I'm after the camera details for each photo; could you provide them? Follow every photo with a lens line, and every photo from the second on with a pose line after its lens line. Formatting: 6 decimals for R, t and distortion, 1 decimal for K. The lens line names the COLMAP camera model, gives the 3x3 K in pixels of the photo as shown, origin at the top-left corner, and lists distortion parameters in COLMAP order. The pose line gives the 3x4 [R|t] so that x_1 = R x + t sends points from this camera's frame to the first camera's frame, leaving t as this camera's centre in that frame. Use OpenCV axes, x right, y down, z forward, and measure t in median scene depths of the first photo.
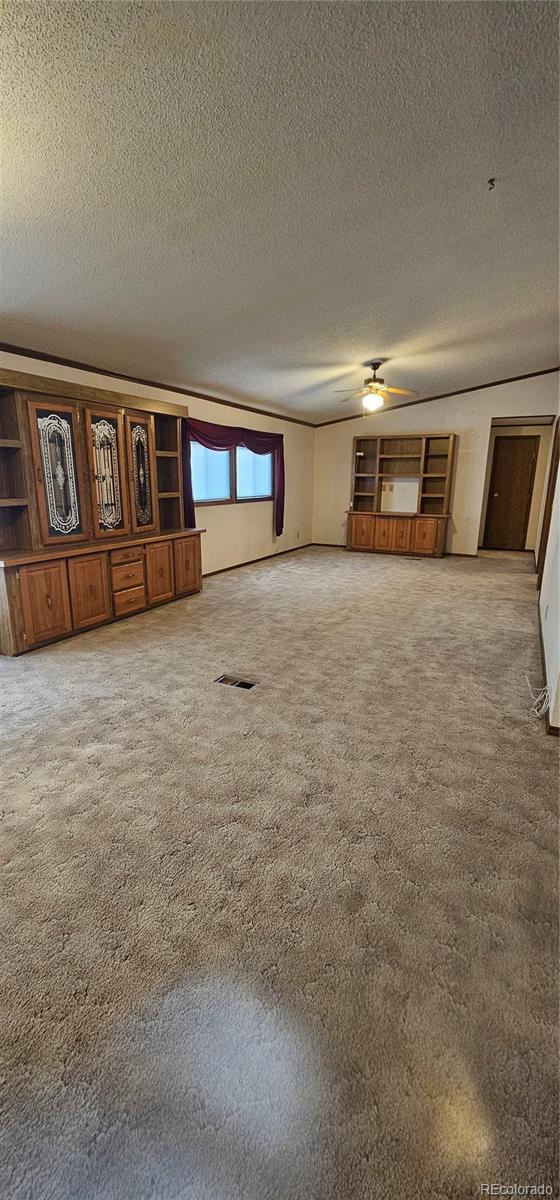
lens RADIAL K [[489.7, 0, 272.6], [0, 489.7, 601.8], [0, 0, 1]] dist [0.000317, 0.000169]
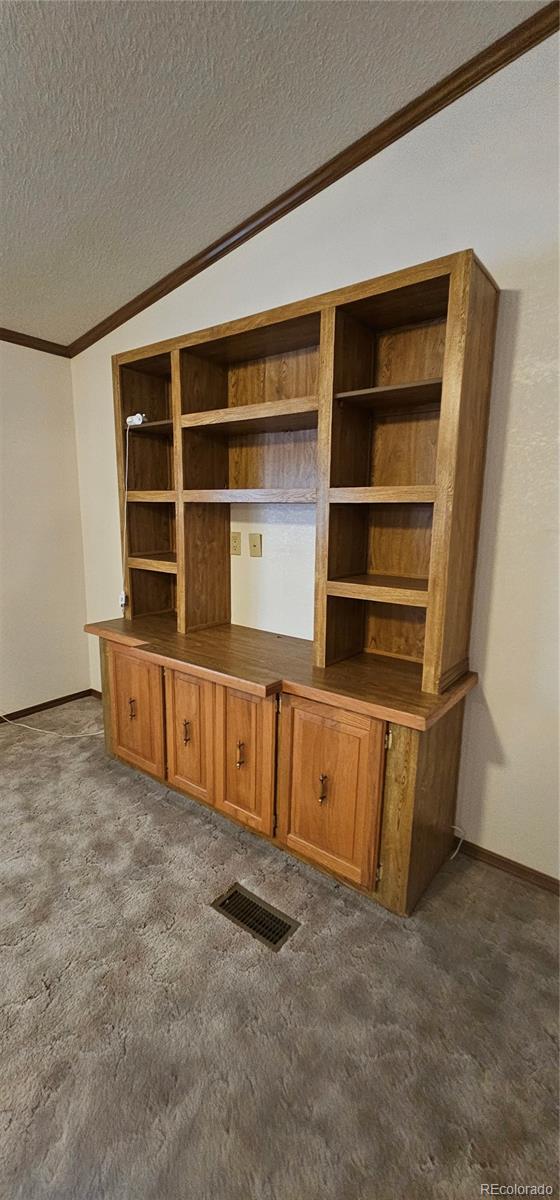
lens RADIAL K [[489.7, 0, 277.2], [0, 489.7, 597.5], [0, 0, 1]] dist [0.000317, 0.000169]
pose [[0.983548, 0.038316, -0.176537, 0.309047], [-0.050274, 0.996697, -0.063773, -0.191351], [0.173511, 0.071599, 0.982226, 0.757257]]
